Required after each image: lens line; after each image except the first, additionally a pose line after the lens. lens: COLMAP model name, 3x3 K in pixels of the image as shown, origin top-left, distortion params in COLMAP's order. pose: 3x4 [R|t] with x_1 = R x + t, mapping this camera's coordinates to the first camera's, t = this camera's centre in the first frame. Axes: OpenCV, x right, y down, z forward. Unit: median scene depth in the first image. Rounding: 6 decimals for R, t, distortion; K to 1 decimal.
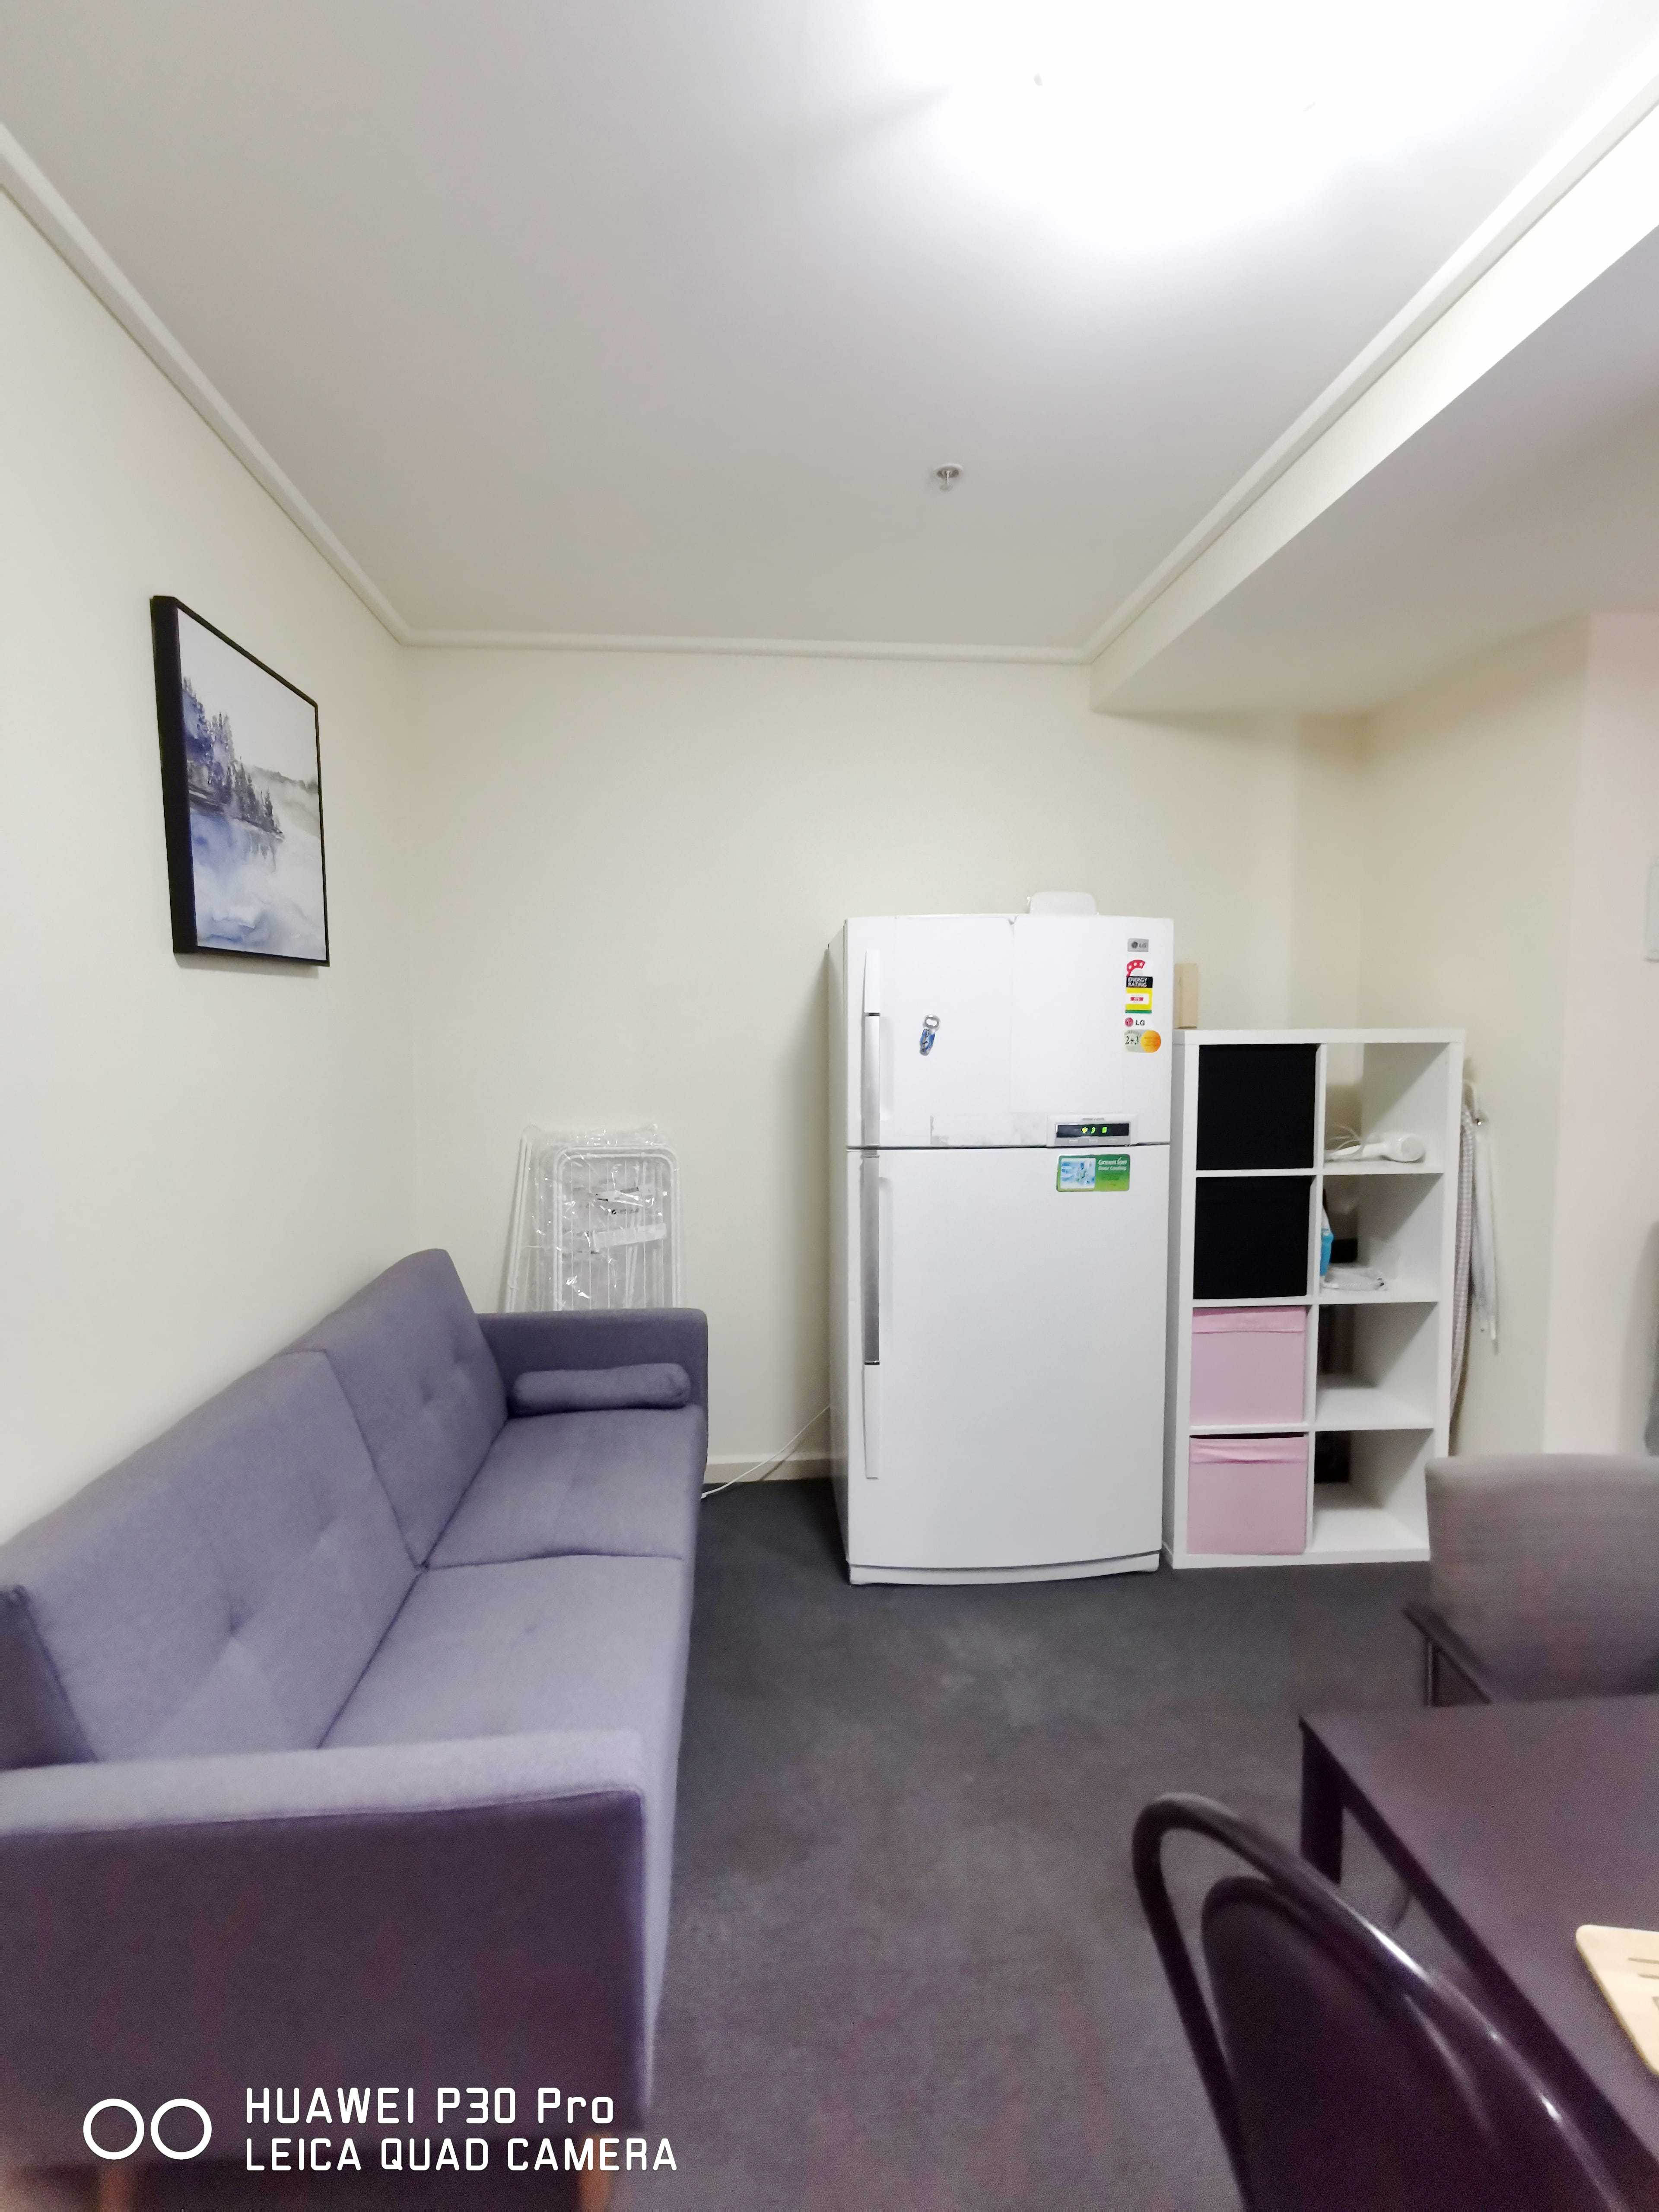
lens RADIAL K [[1025.0, 0, 827.4], [0, 1025.0, 1098.3], [0, 0, 1]] dist [-0.029342, 0.052604]
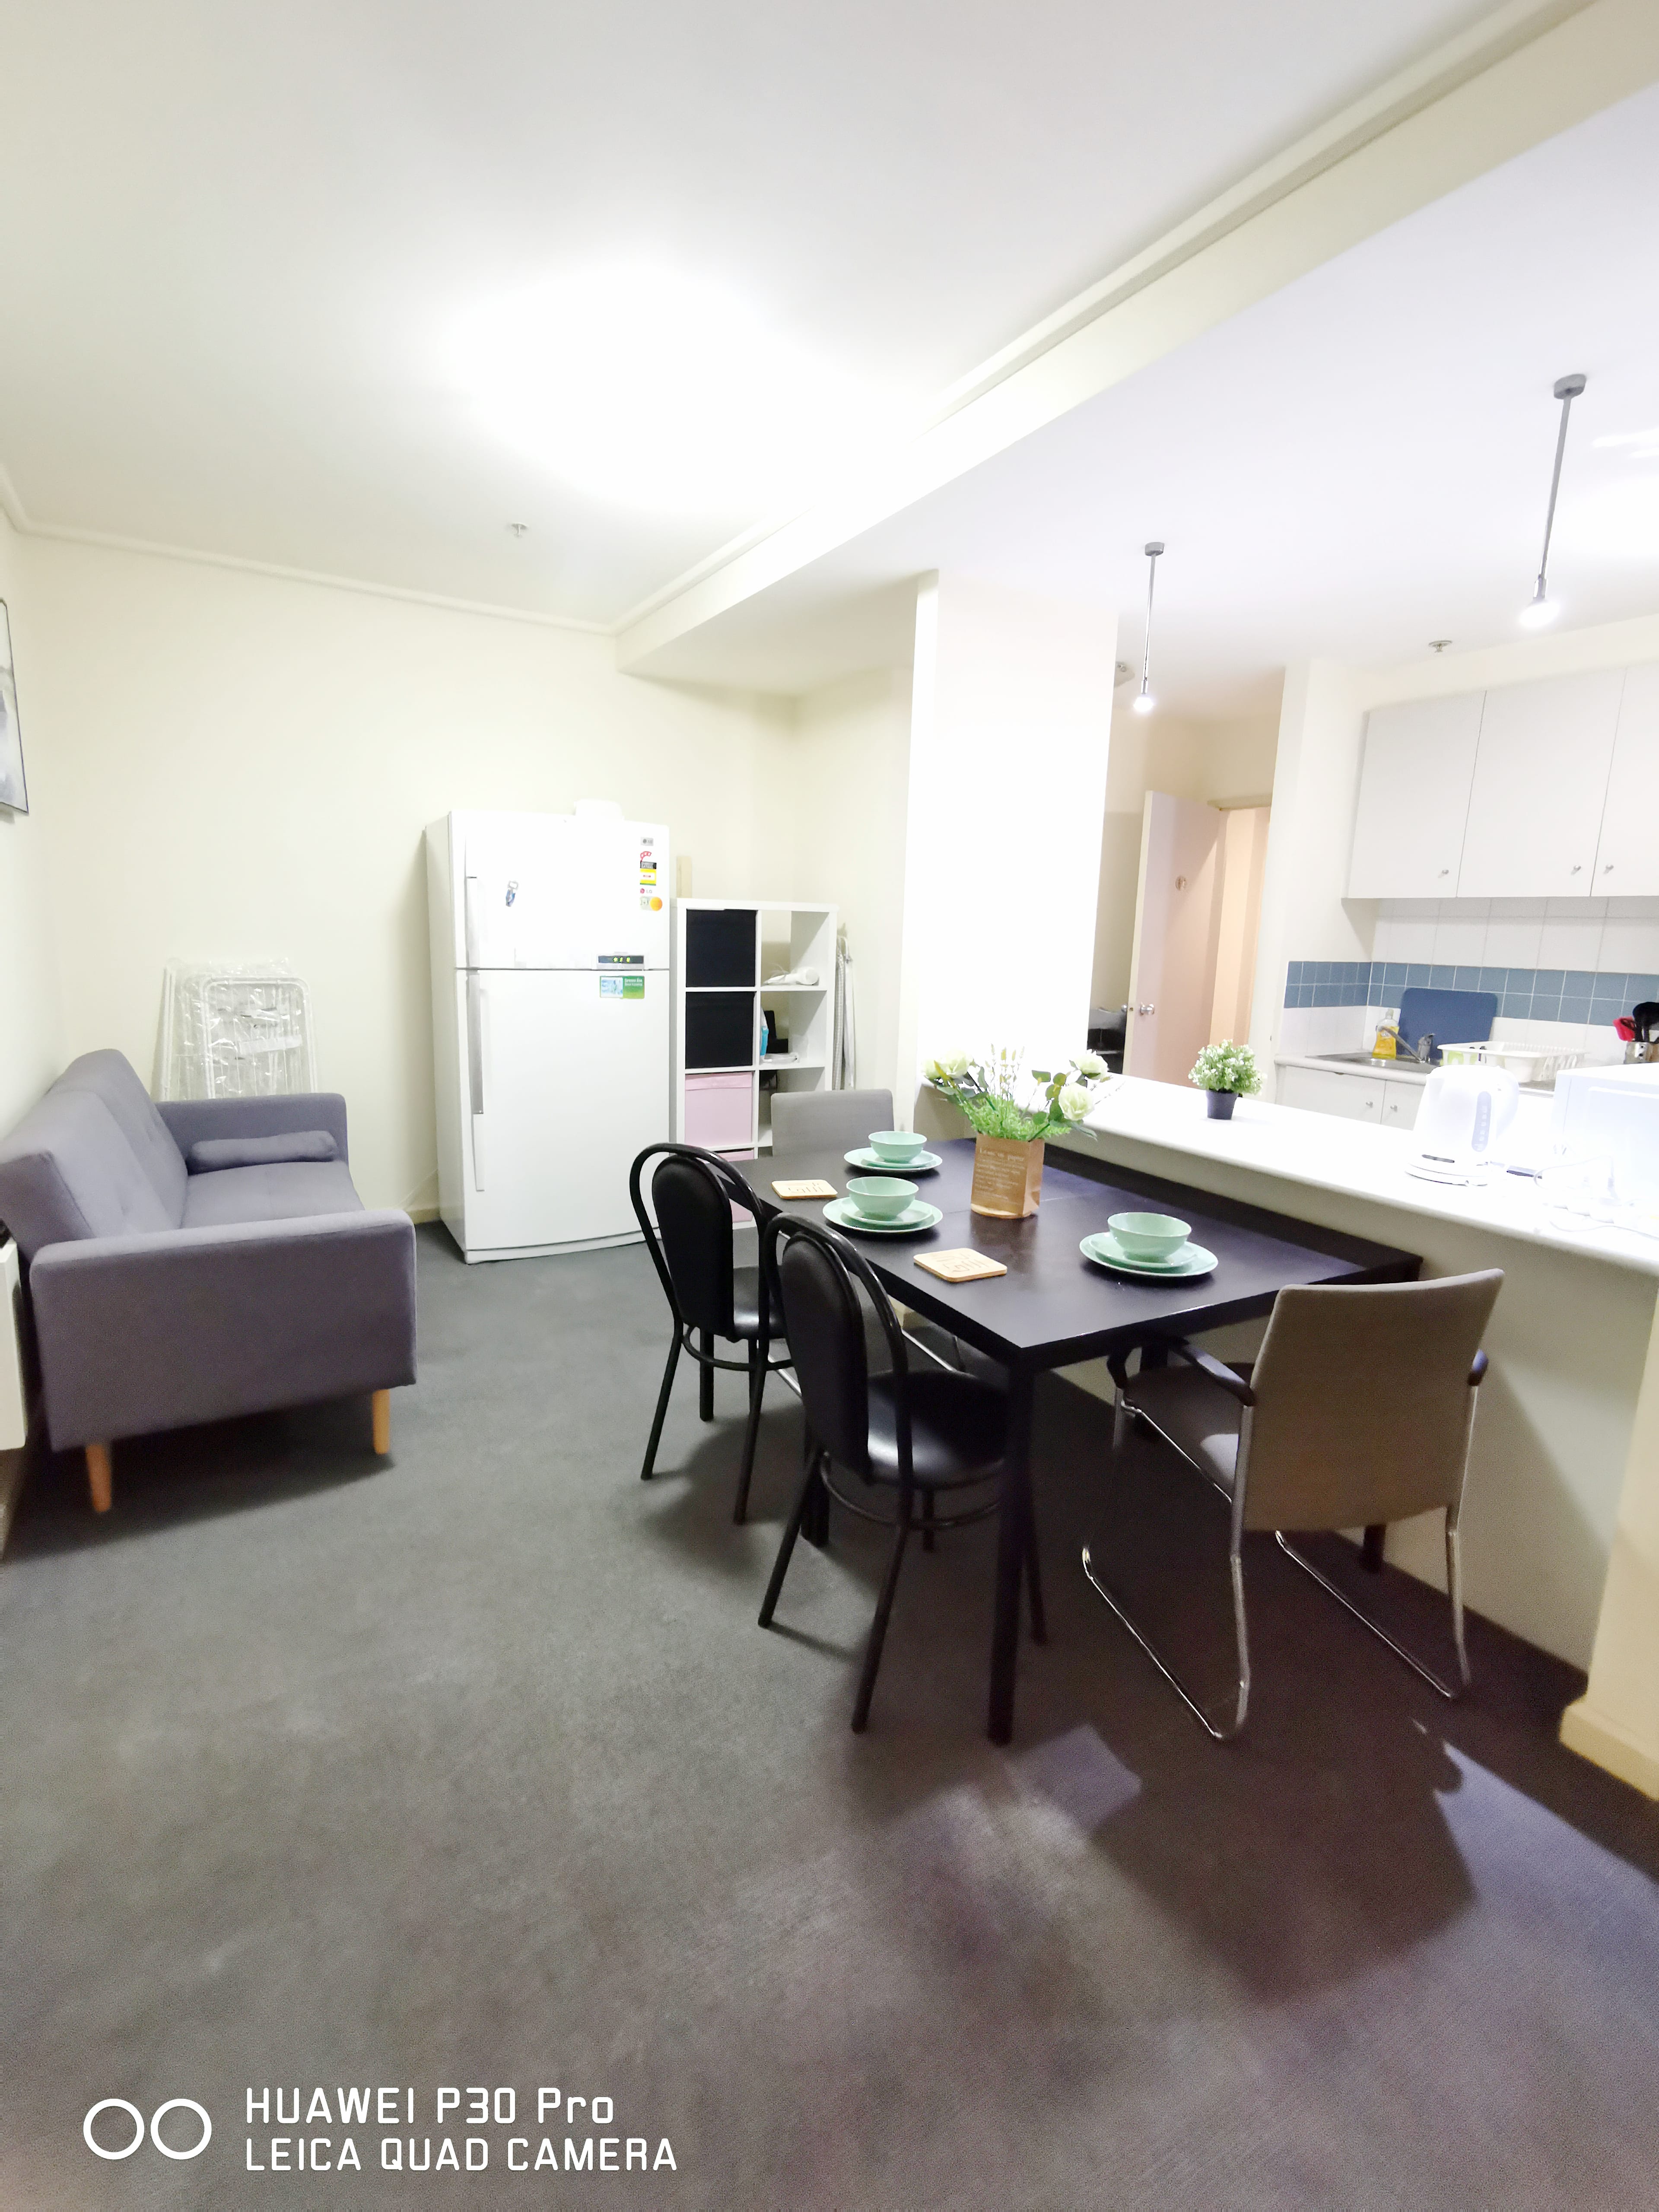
lens RADIAL K [[1010.8, 0, 829.5], [0, 1010.8, 1106.0], [0, 0, 1]] dist [0.001999, 0.001351]
pose [[0.904699, -0.044656, 0.423705, -0.112912], [-0.002118, 0.994008, 0.109285, 0.079735], [-0.426047, -0.099767, 0.899183, -0.528482]]
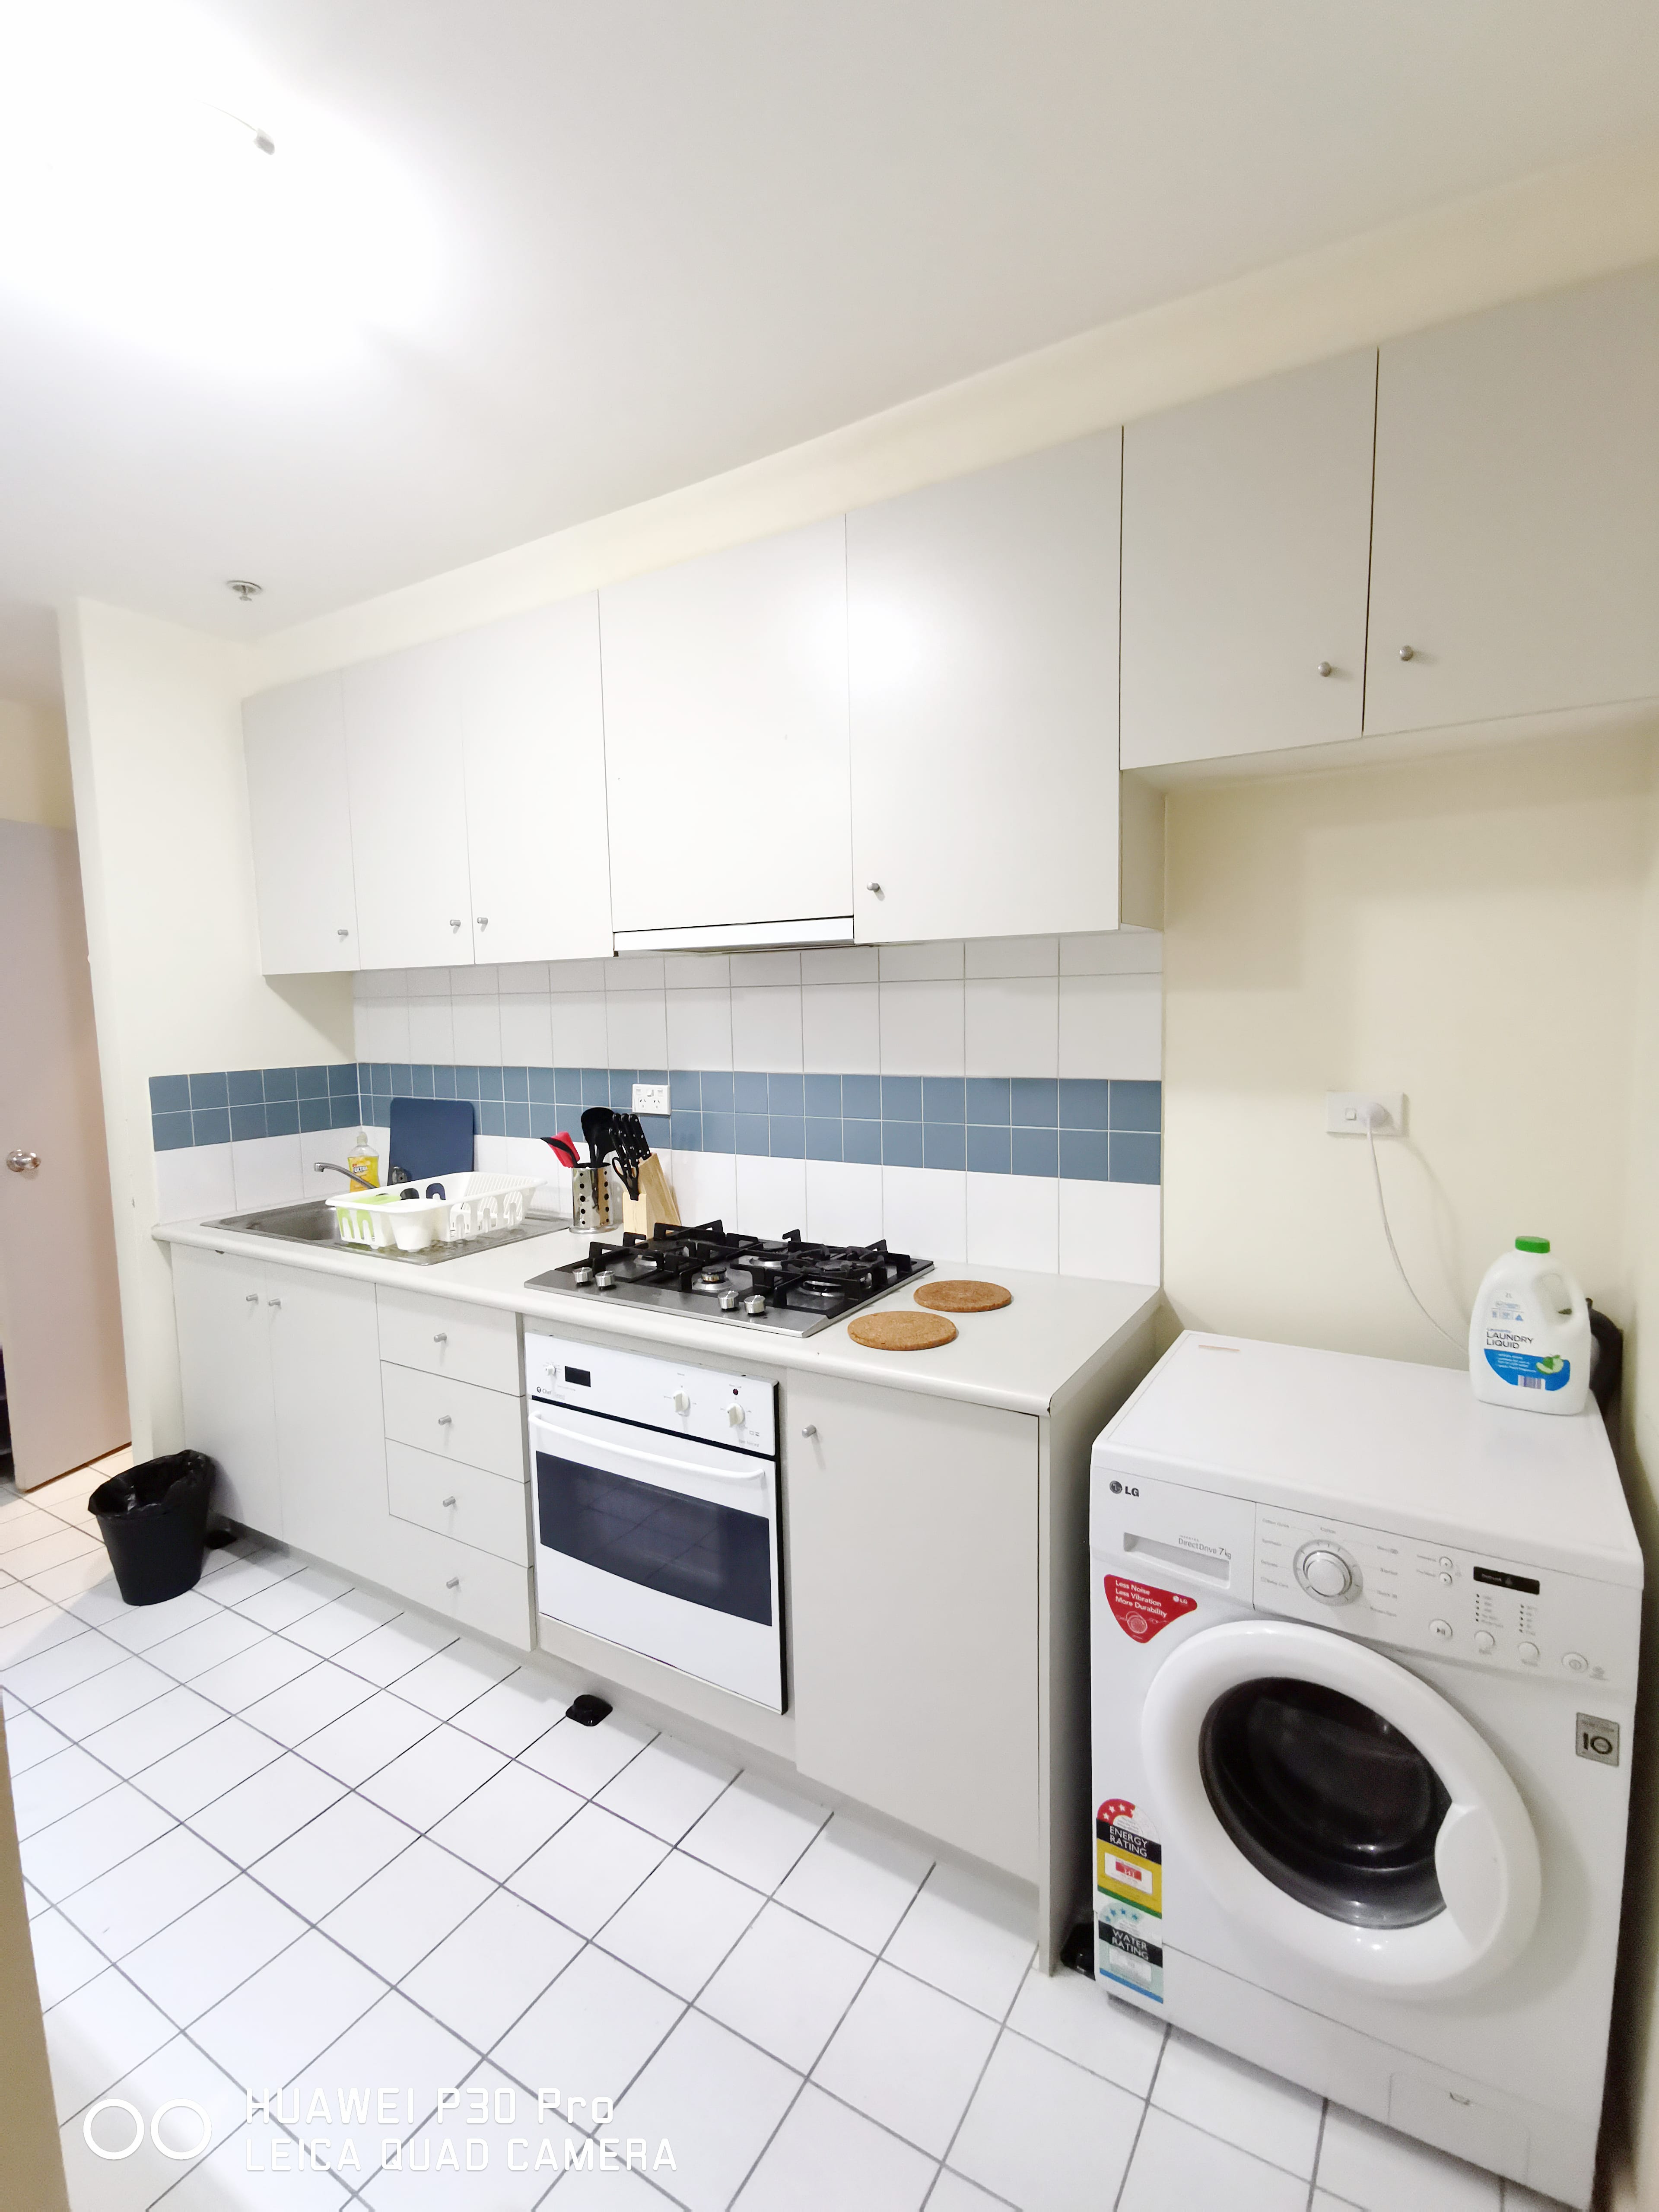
lens RADIAL K [[1010.8, 0, 829.5], [0, 1010.8, 1106.0], [0, 0, 1]] dist [0.001999, 0.001351]
pose [[0.597729, -0.089104, 0.796732, 1.965757], [0.075190, 0.995655, 0.054941, 0.012214], [-0.798165, 0.027067, 0.601831, -0.494832]]
